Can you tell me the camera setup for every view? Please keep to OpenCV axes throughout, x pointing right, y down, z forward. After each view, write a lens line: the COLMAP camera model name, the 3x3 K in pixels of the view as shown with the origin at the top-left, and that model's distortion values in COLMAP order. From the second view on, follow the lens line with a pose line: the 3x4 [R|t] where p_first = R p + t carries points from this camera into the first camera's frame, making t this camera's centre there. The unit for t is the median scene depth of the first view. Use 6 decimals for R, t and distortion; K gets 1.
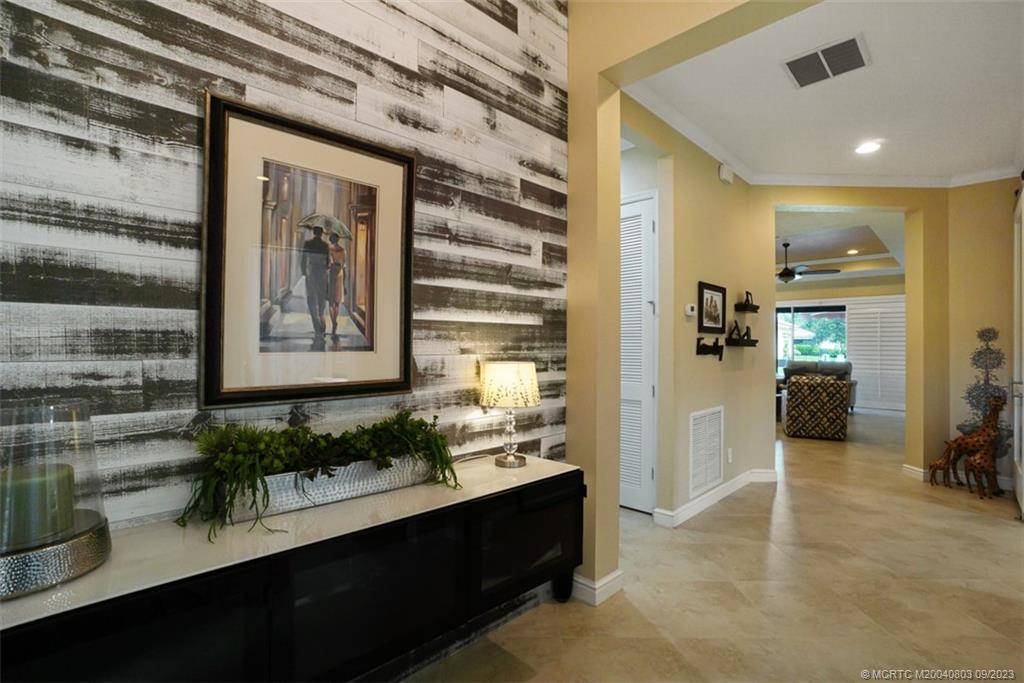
lens RADIAL K [[464.5, 0, 512.7], [0, 464.5, 339.5], [0, 0, 1]] dist [-0.016547, 0.005641]
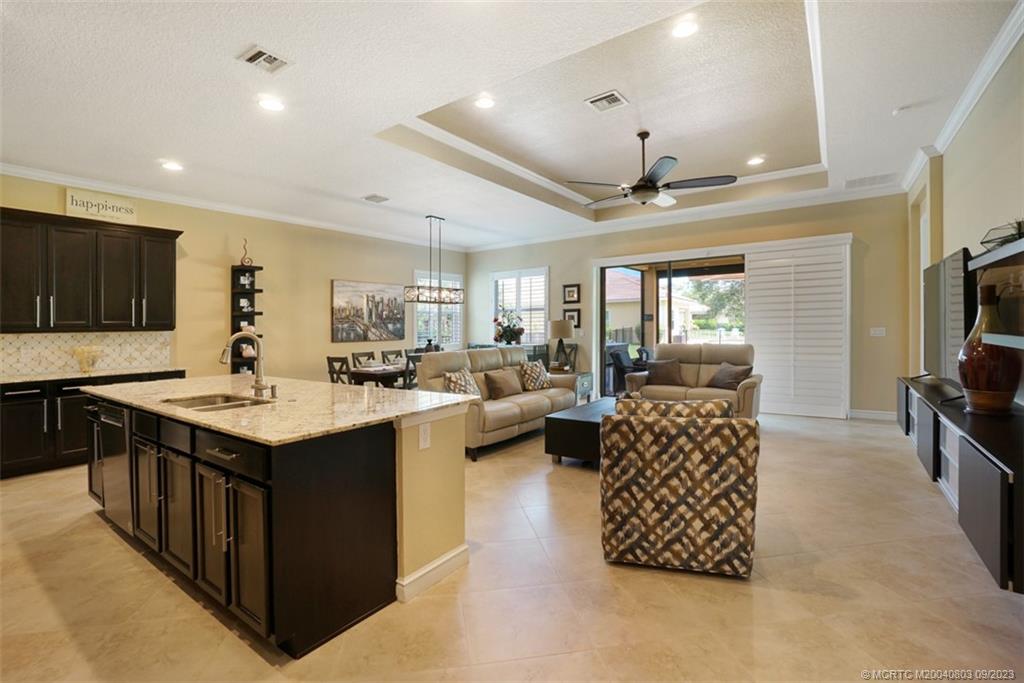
lens RADIAL K [[464.5, 0, 510.1], [0, 464.5, 335.1], [0, 0, 1]] dist [-0.016547, 0.005641]
pose [[0.986538, -0.007060, 0.163377, 0.476777], [0.000163, 0.999110, 0.042188, 0.013946], [-0.163529, -0.041594, 0.985661, 0.678726]]
